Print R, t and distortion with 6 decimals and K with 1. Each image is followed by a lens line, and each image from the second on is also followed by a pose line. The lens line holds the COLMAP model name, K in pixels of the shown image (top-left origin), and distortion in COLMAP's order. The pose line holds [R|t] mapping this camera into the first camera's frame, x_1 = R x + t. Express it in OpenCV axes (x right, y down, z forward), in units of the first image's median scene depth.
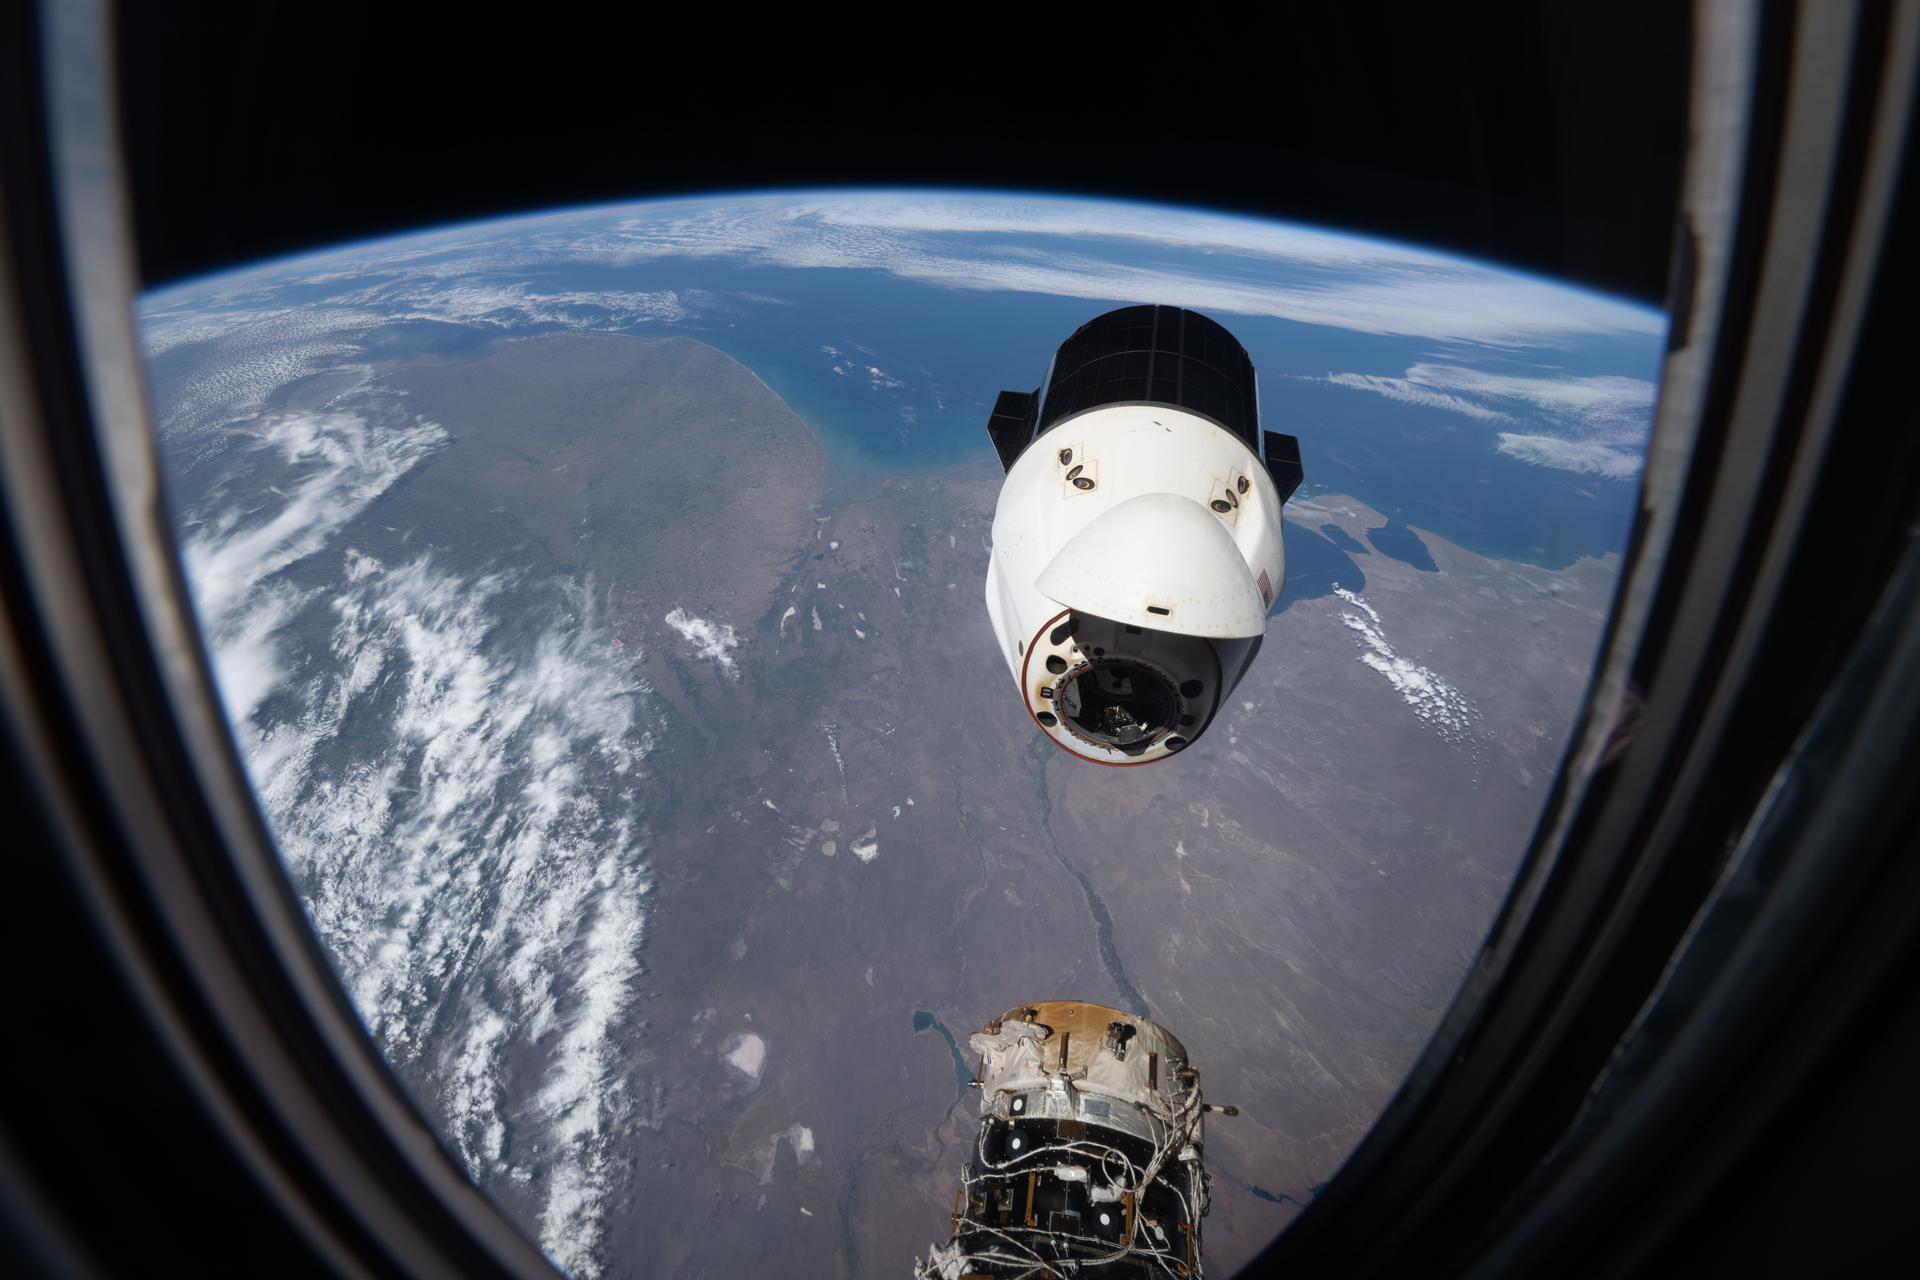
lens RADIAL K [[923.2, 0, 910.0], [0, 923.2, 605.1], [0, 0, 1]] dist [-0.001202, -0.001252]
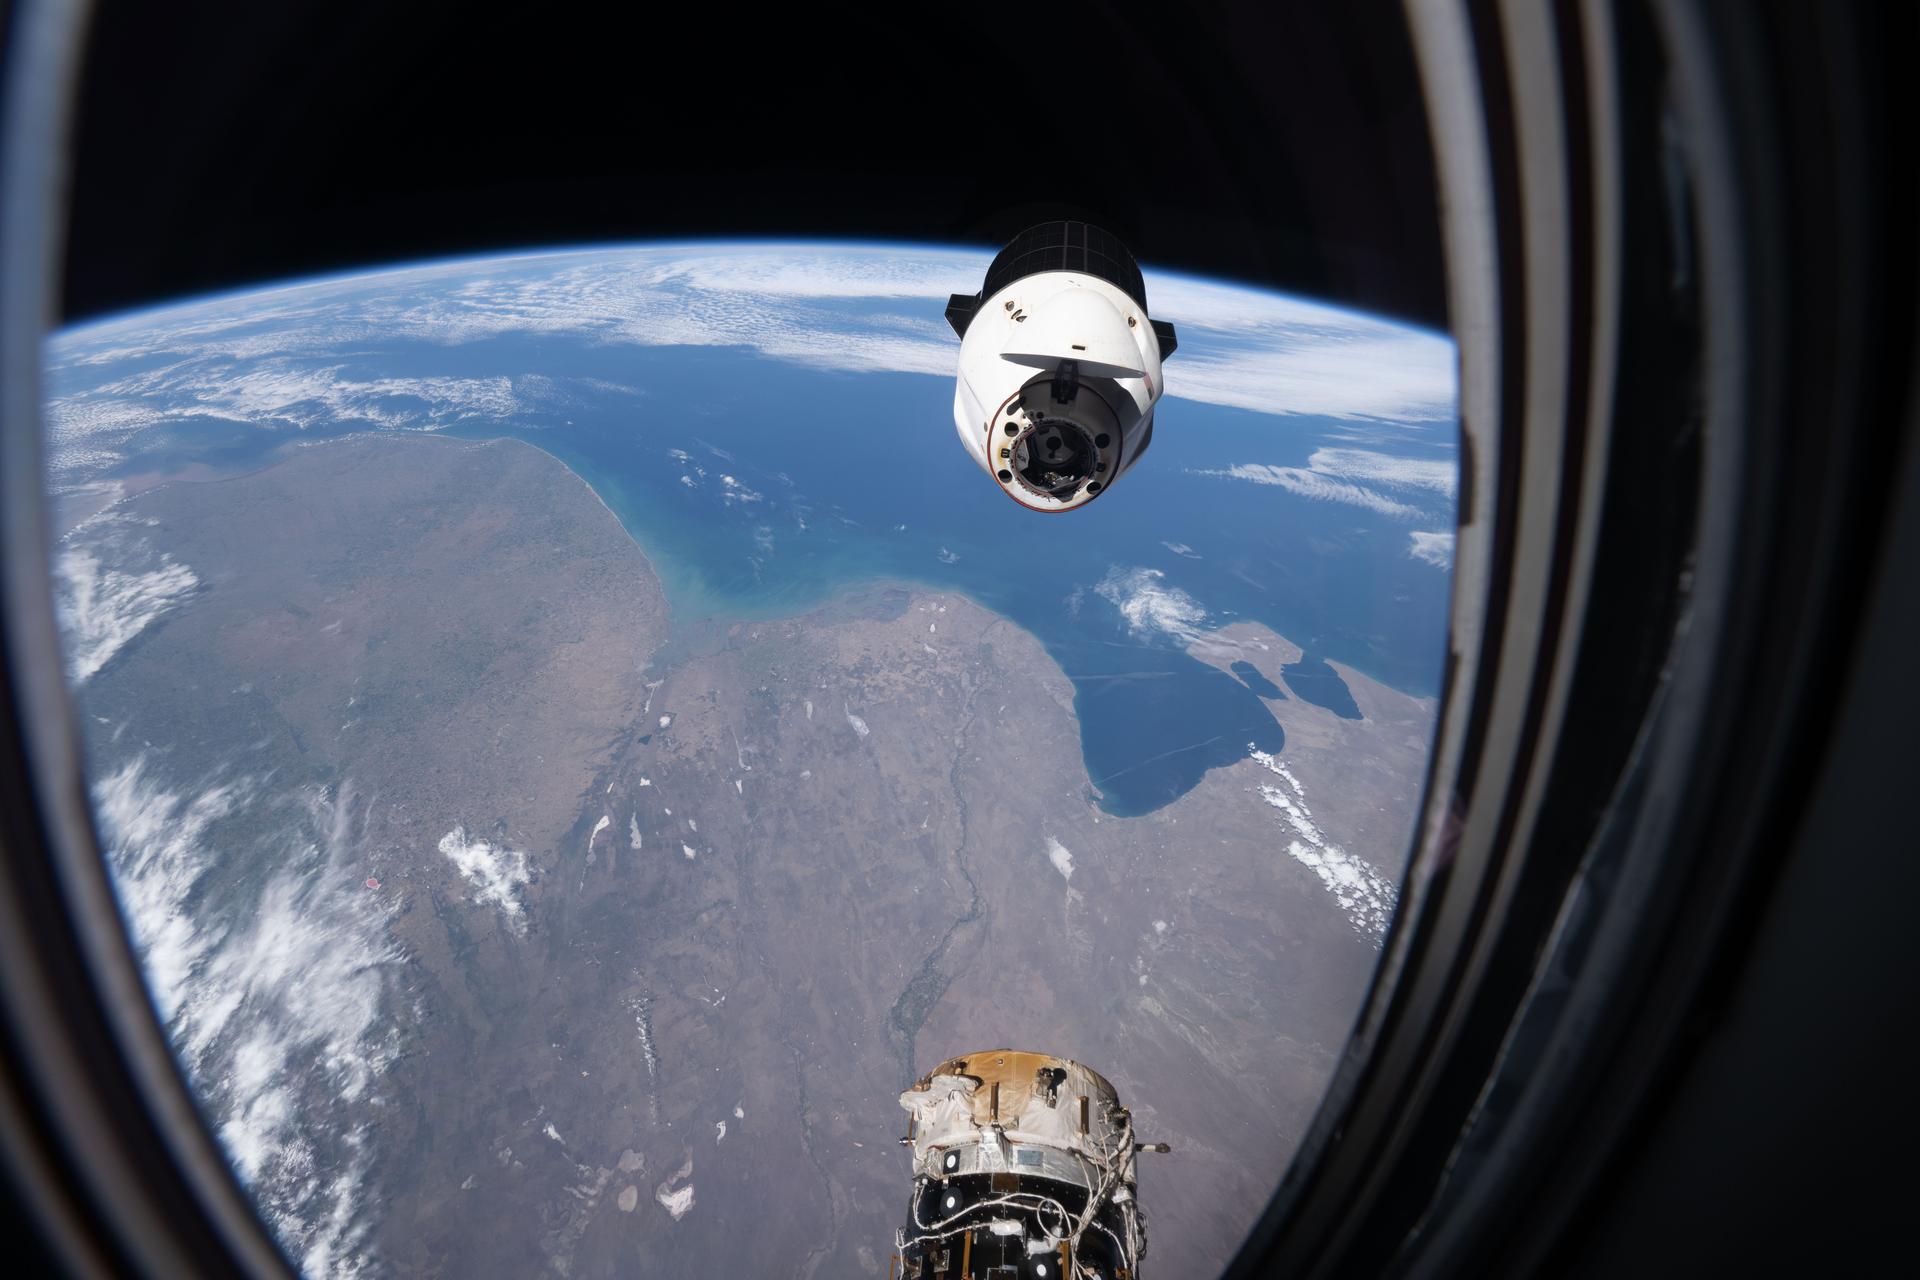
lens RADIAL K [[924.7, 0, 908.8], [0, 924.7, 625.1], [0, 0, 1]] dist [-0.002318, -0.001430]
pose [[0.995389, -0.037640, 0.088225, 0.066929], [0.038942, 0.999156, -0.013082, -0.135447], [-0.087658, 0.016458, 0.996015, 0.159258]]
